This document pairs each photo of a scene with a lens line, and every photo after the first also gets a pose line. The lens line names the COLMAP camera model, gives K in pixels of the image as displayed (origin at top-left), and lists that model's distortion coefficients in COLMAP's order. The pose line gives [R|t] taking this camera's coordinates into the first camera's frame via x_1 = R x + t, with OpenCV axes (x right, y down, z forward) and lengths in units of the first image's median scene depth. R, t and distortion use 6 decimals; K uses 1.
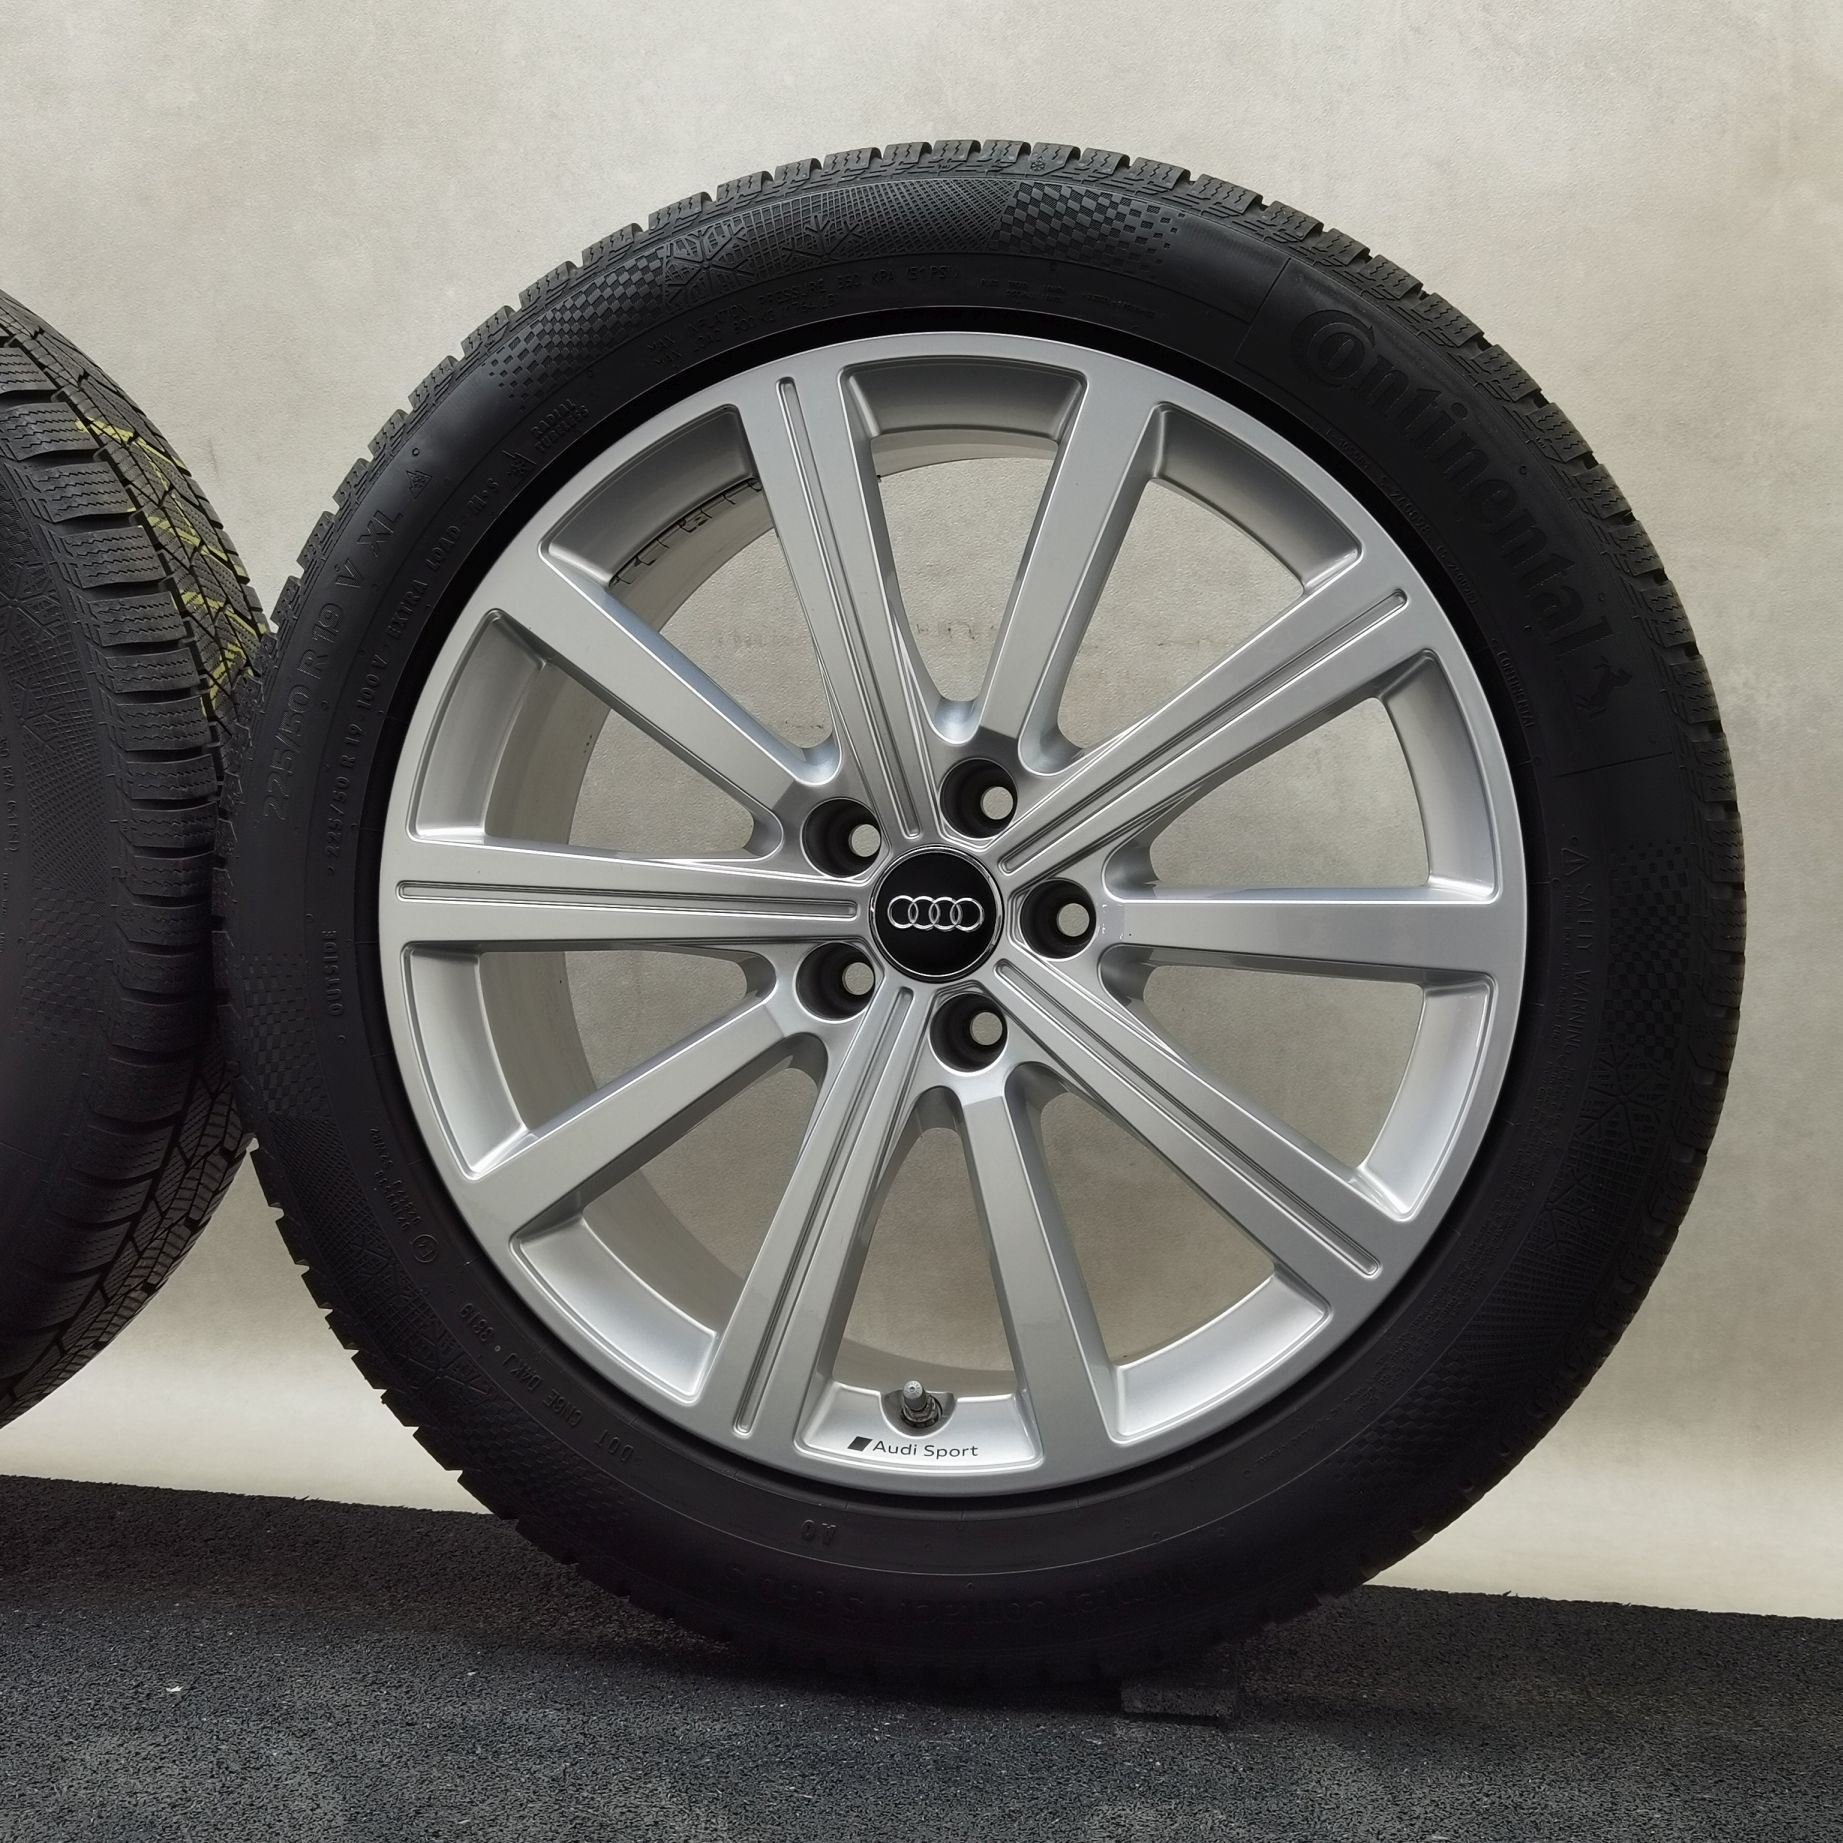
lens RADIAL K [[2882.6, 0, 930.3], [0, 2882.6, 908.4], [0, 0, 1]] dist [0.028400, 0.000000]
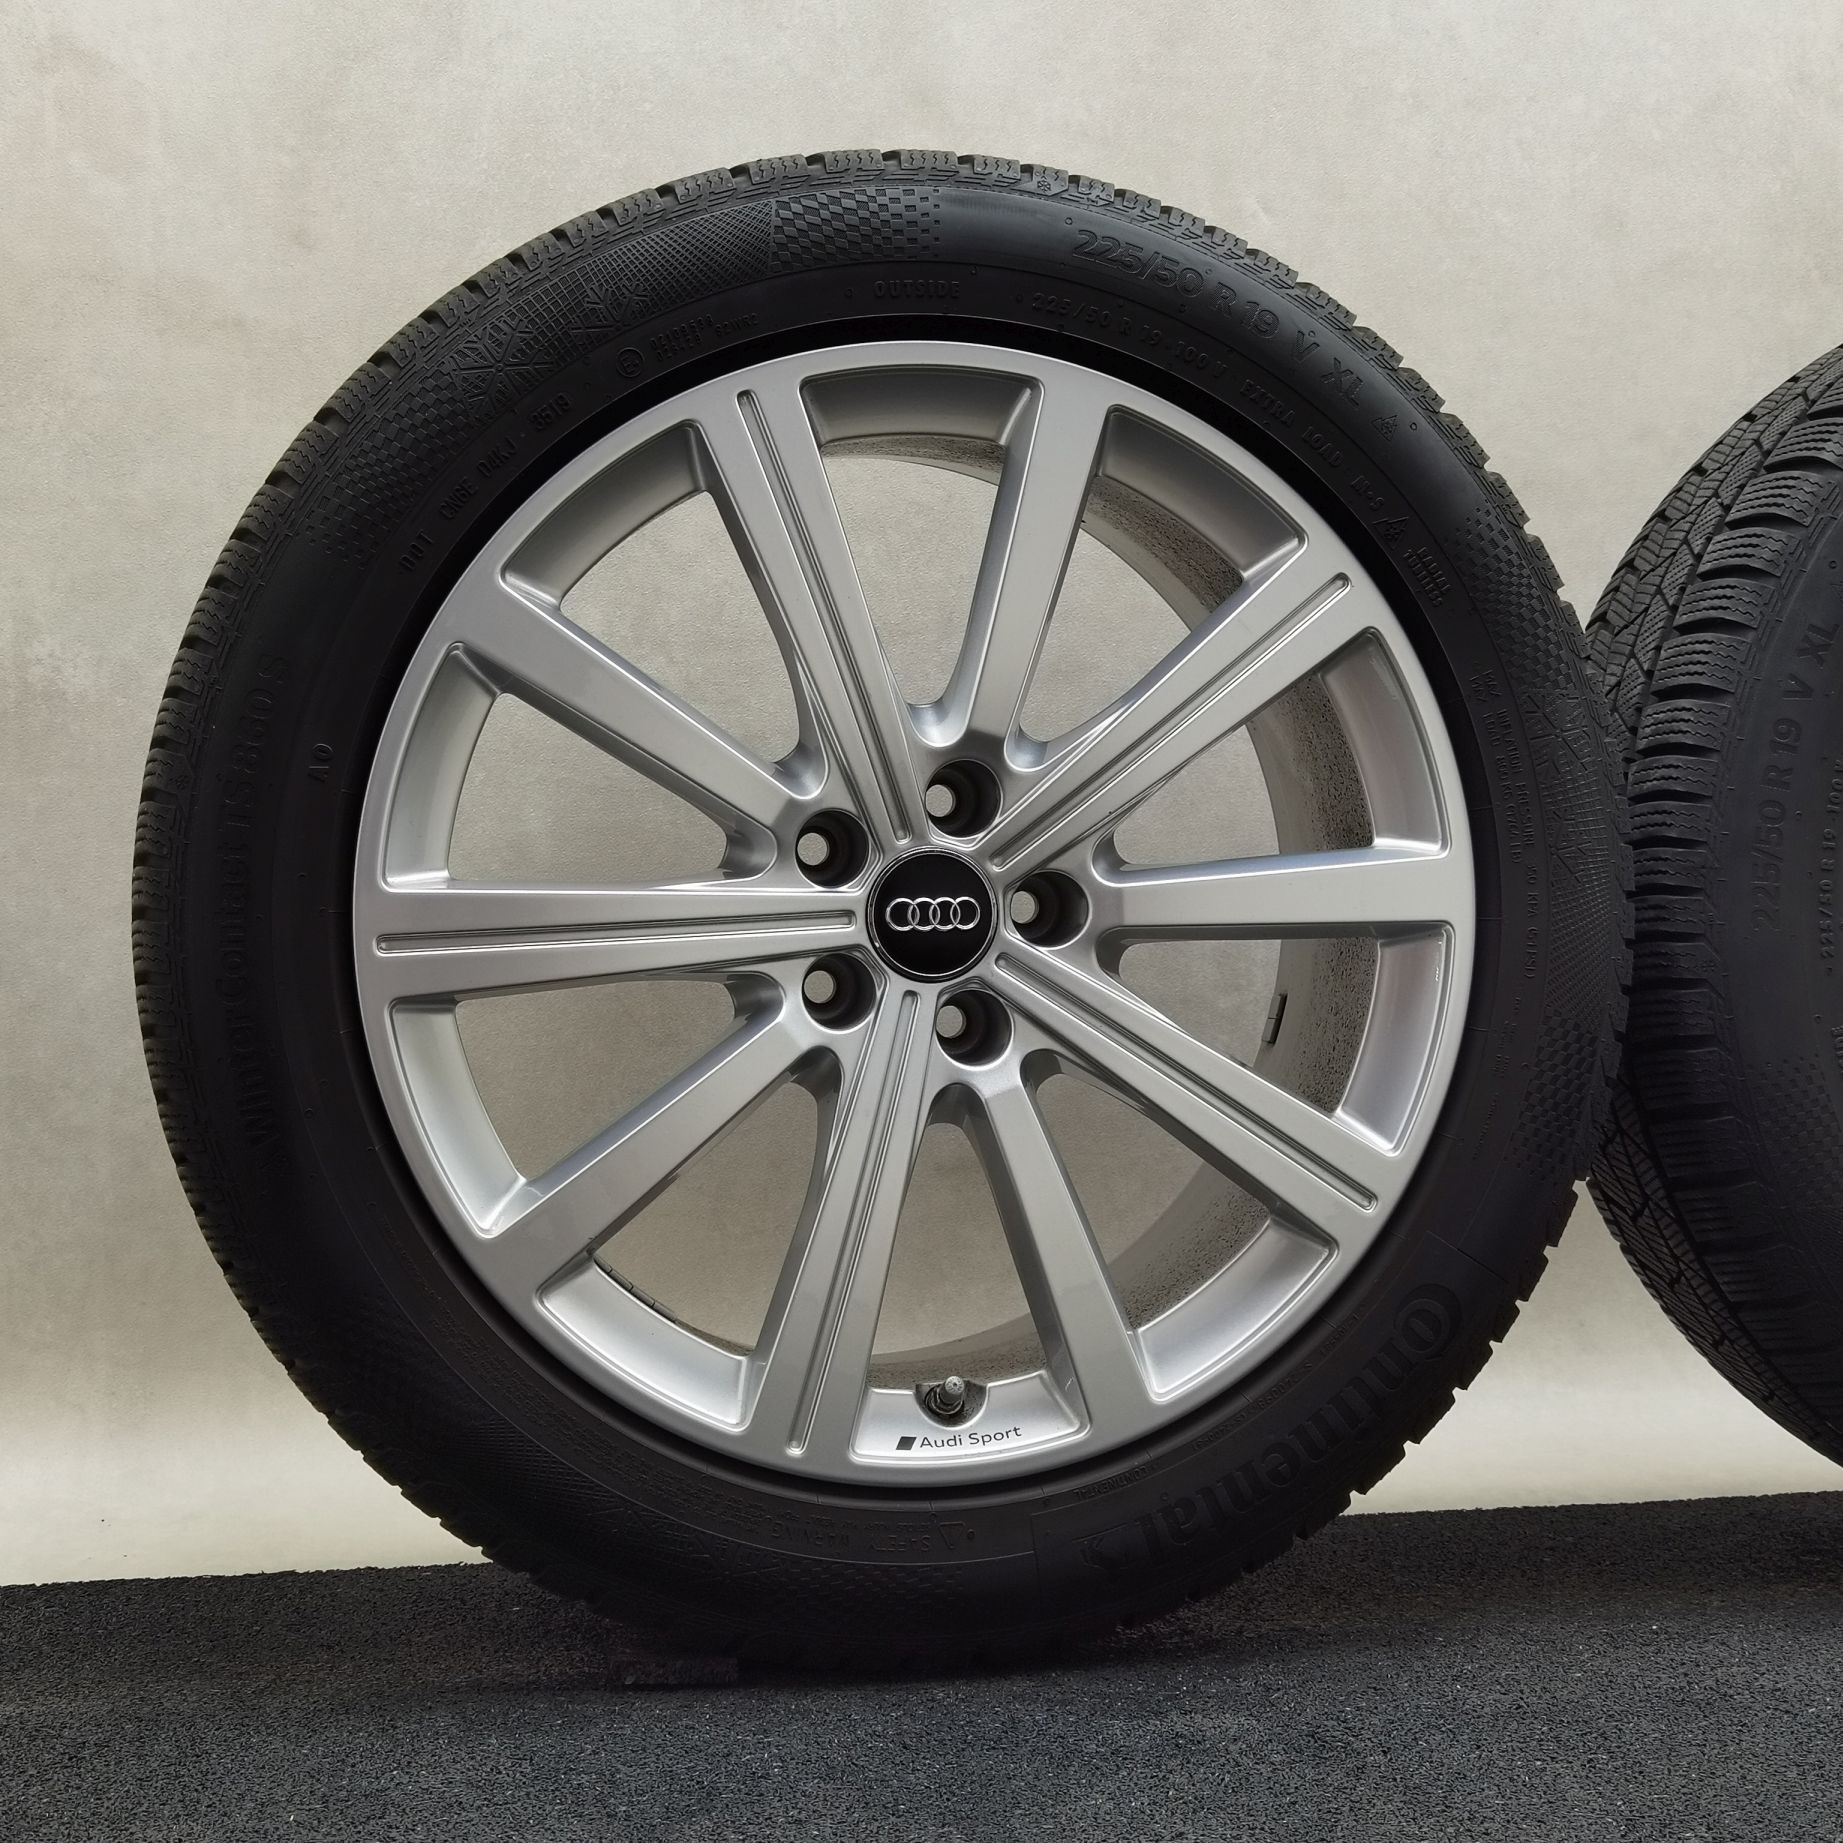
lens RADIAL K [[2882.6, 0, 920.4], [0, 2882.6, 917.1], [0, 0, 1]] dist [0.028400, 0.000000]
pose [[0.921006, -0.093535, 0.378152, -0.386592], [0.091357, 0.995535, 0.023741, -0.021856], [-0.378685, 0.012682, 0.925439, 0.059356]]
